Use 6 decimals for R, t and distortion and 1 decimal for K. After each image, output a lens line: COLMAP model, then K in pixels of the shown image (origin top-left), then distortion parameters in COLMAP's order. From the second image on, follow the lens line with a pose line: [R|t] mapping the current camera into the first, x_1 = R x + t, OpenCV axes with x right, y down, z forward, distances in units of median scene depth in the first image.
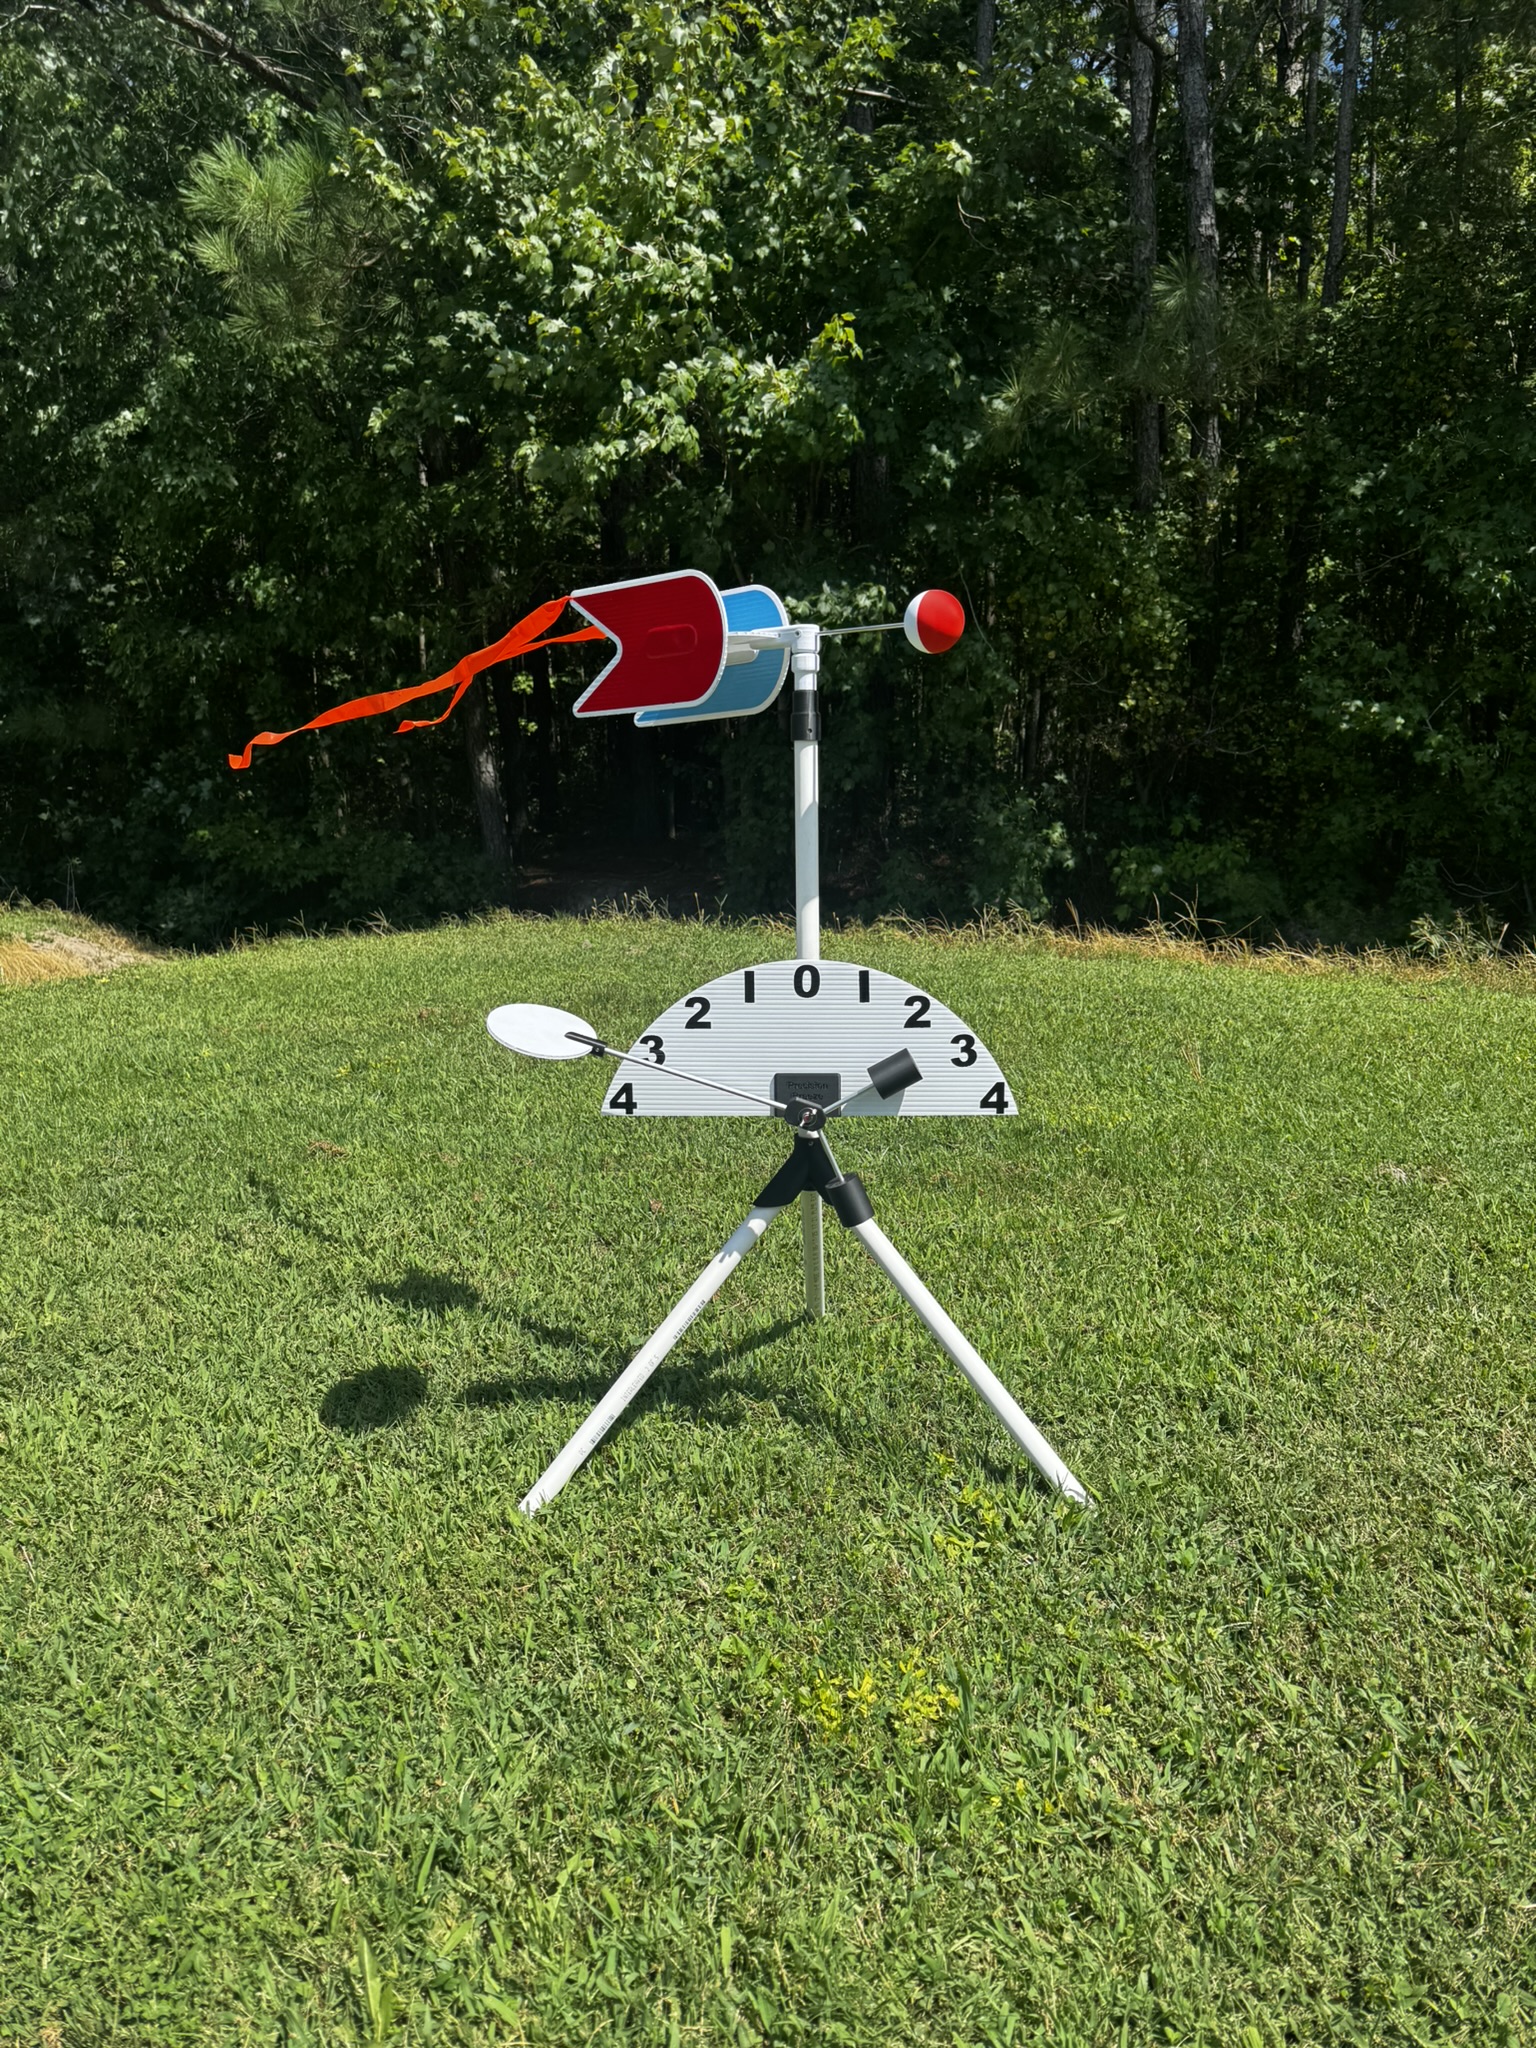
lens RADIAL K [[1451.5, 0, 766.8], [0, 1451.5, 996.5], [0, 0, 1]] dist [0.021573, -0.039809]
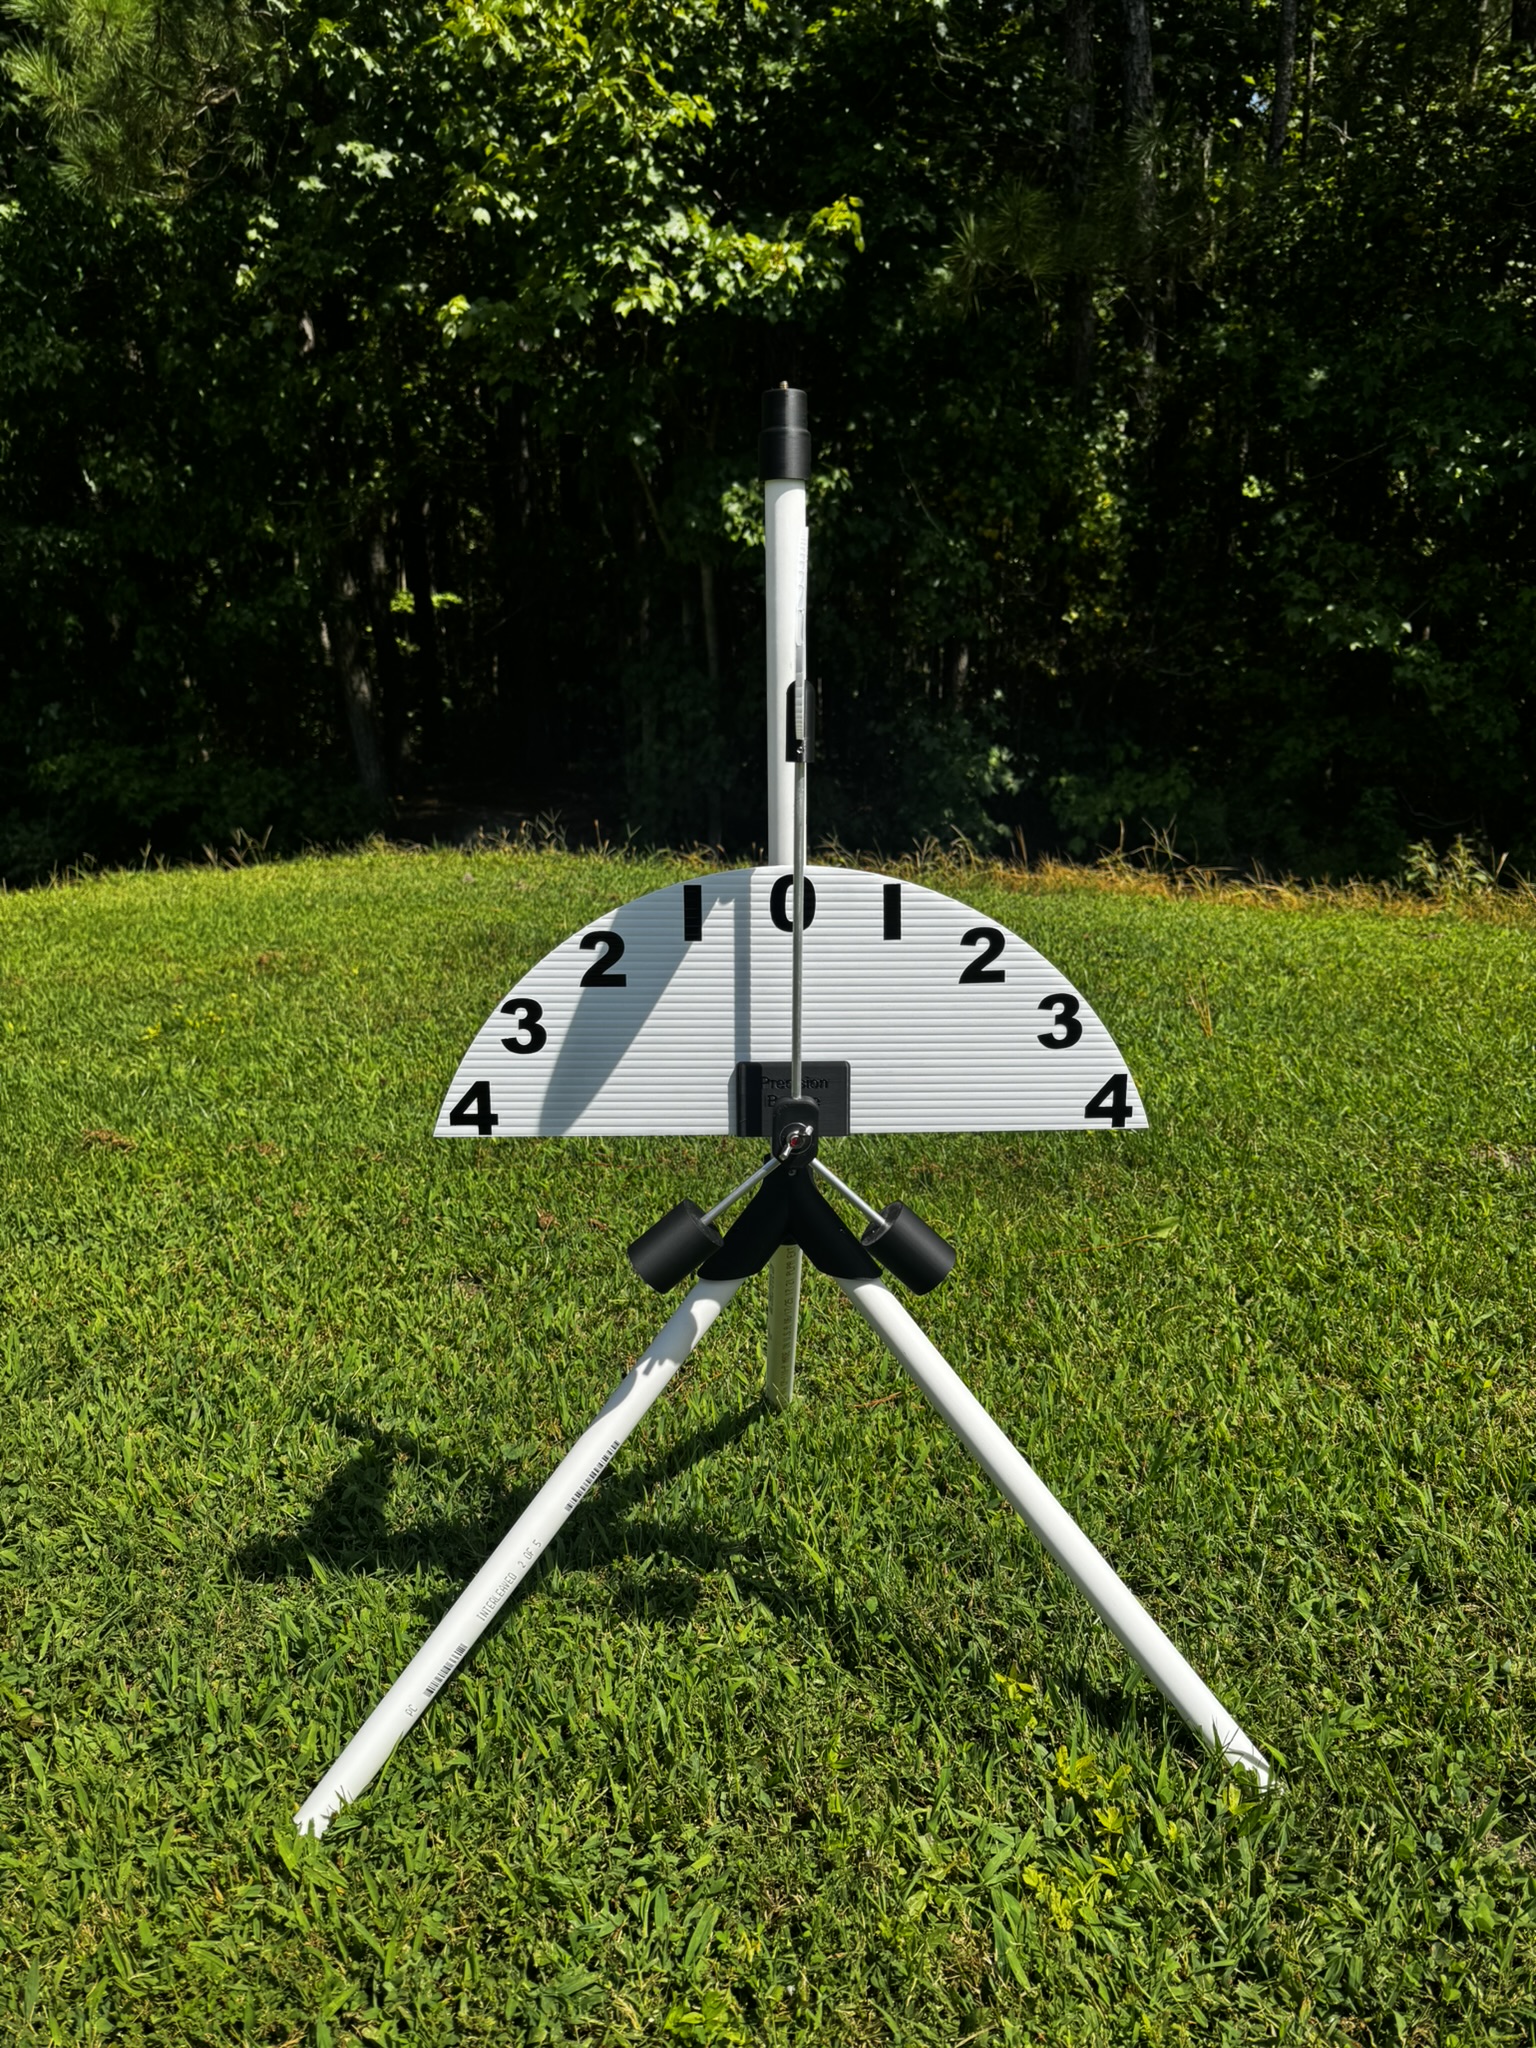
lens RADIAL K [[1451.5, 0, 772.5], [0, 1451.5, 1018.9], [0, 0, 1]] dist [0.021573, -0.039809]
pose [[0.997356, -0.007954, 0.072228, -0.020224], [0.003978, 0.998477, 0.055030, 0.003263], [-0.072556, -0.054597, 0.995869, 0.384438]]
